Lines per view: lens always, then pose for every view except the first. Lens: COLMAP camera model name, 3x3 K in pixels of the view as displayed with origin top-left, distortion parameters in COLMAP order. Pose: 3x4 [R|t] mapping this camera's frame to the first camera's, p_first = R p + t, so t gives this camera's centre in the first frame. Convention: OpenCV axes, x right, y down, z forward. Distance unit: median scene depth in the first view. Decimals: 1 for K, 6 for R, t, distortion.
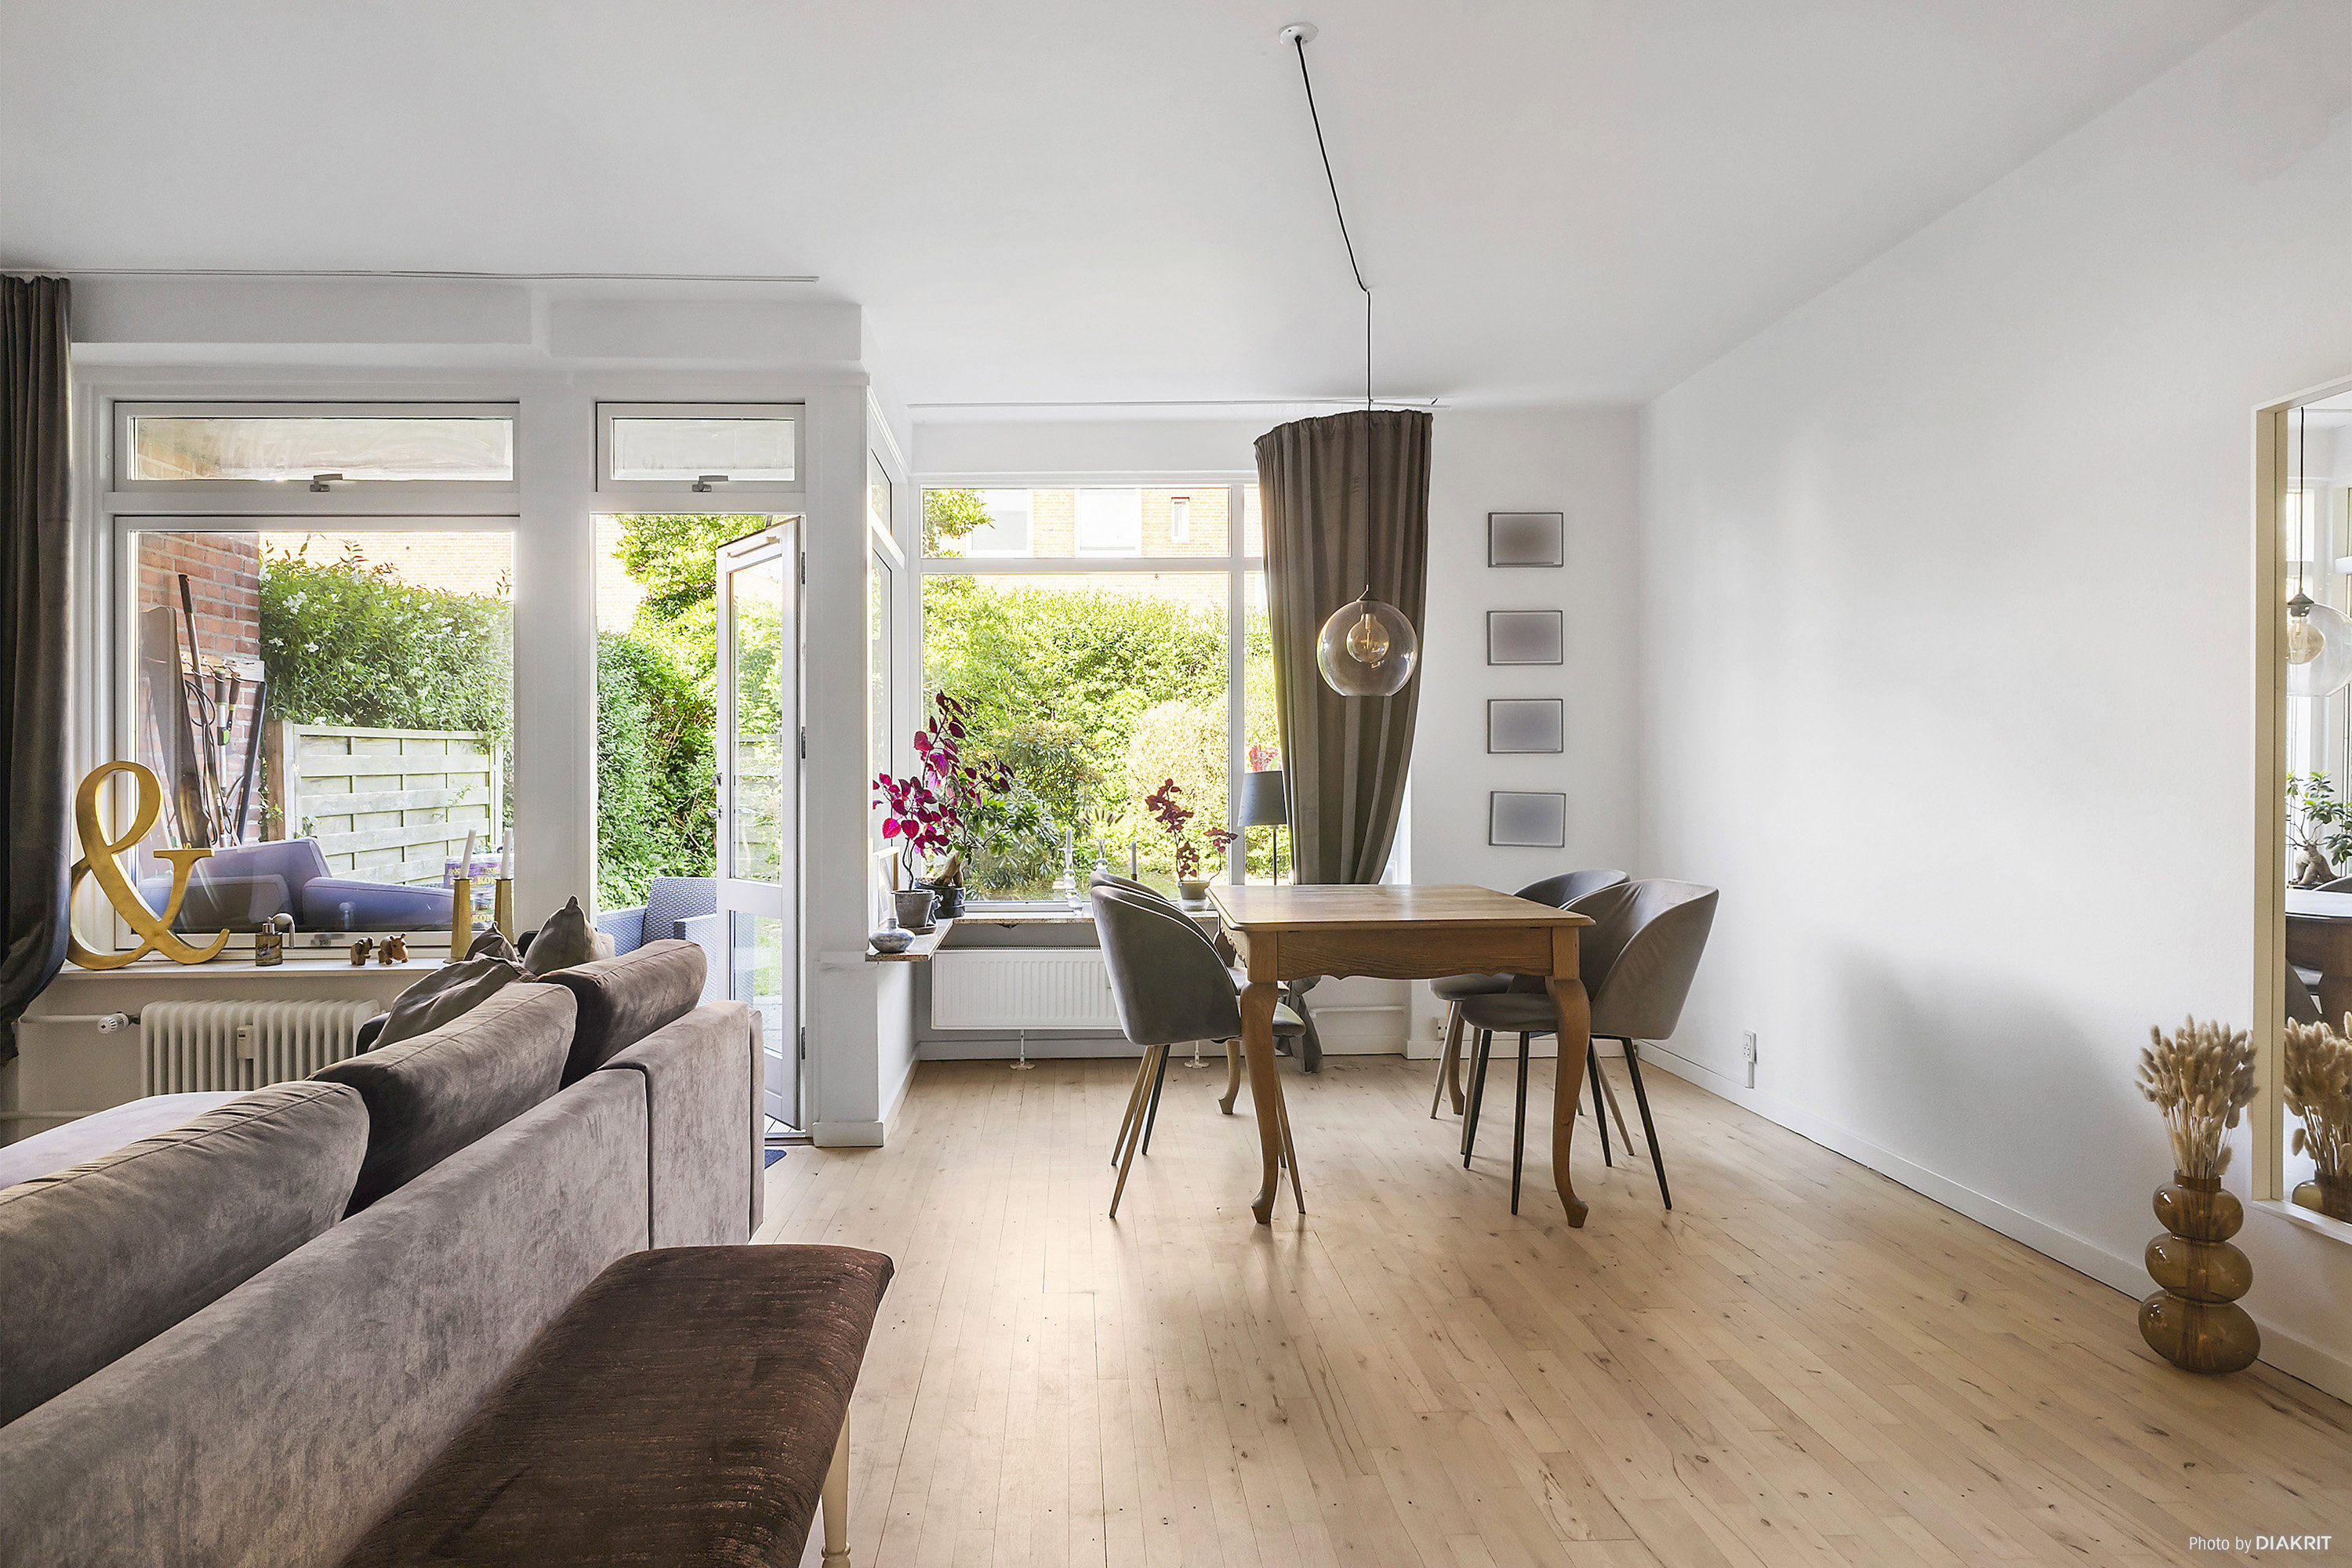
lens RADIAL K [[1308.3, 0, 1176.0], [0, 1308.3, 784.0], [0, 0, 1]] dist [-0.004596, -0.000660]
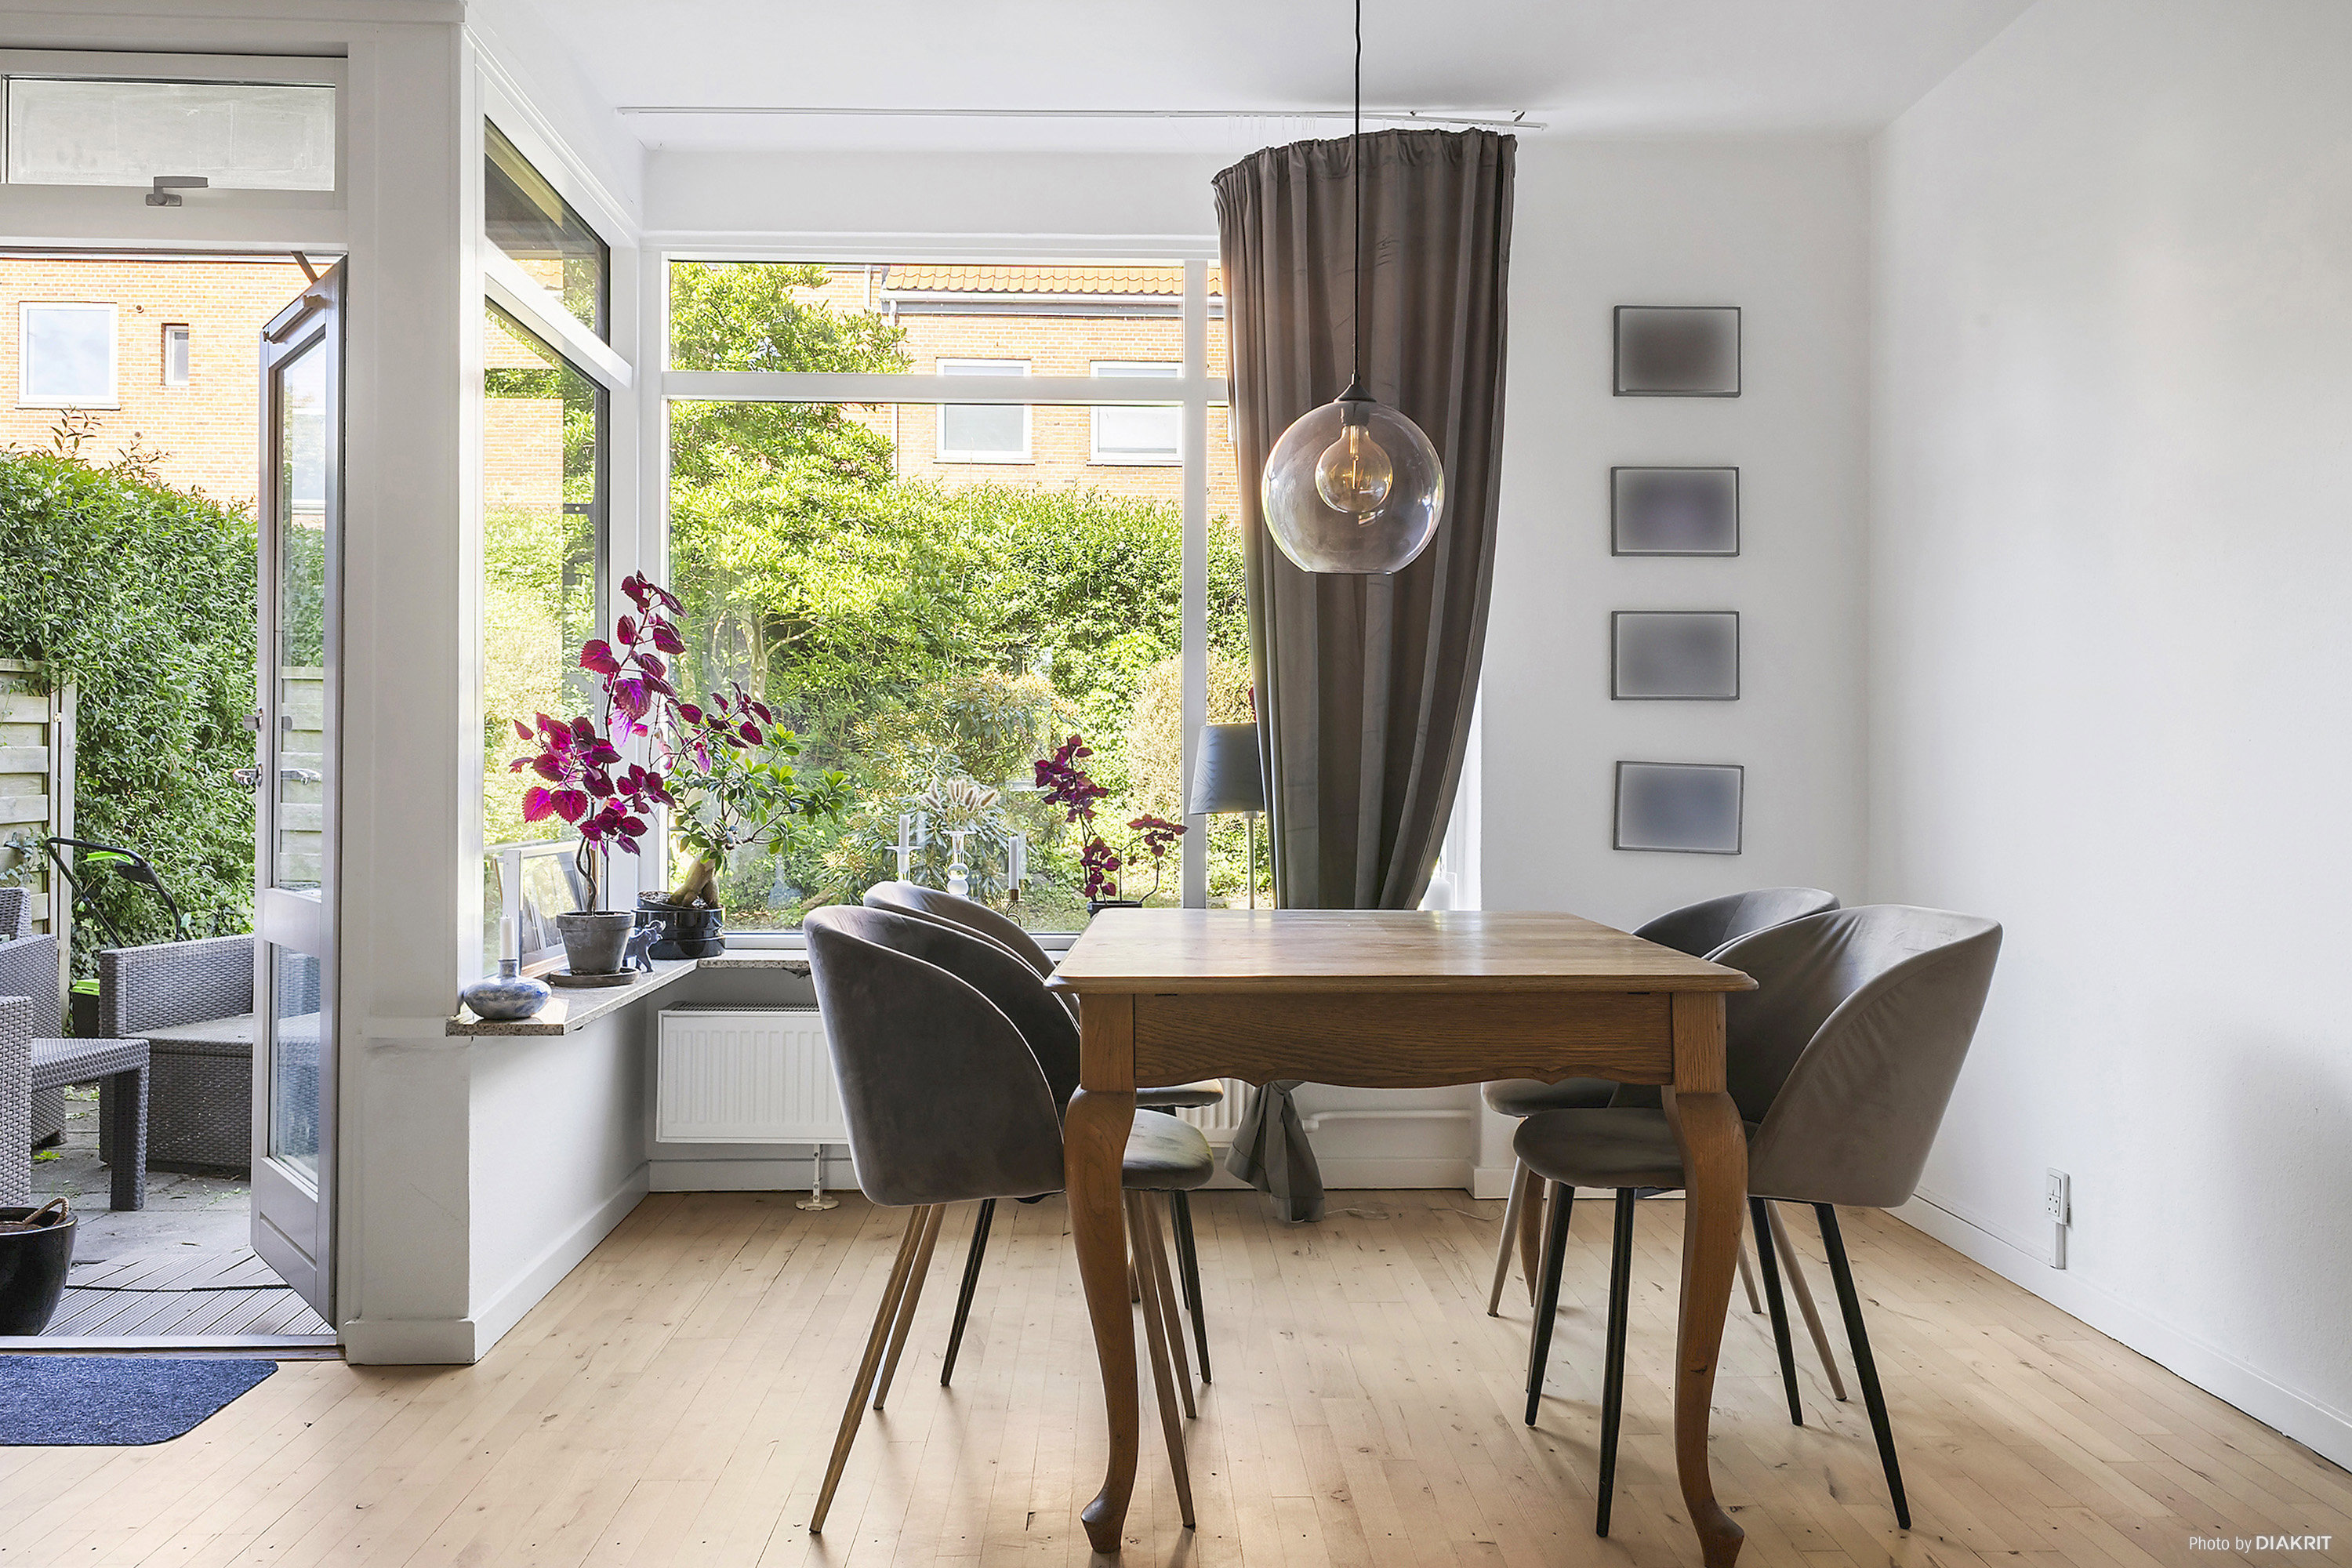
lens RADIAL K [[1655.6, 0, 1178.7], [0, 1655.6, 770.6], [0, 0, 1]] dist [0.011407, 0.002059]
pose [[0.997681, 0.004846, -0.067893, 0.097526], [-0.005462, 0.999946, -0.008888, 0.019760], [0.067846, 0.009238, 0.997653, 0.232491]]
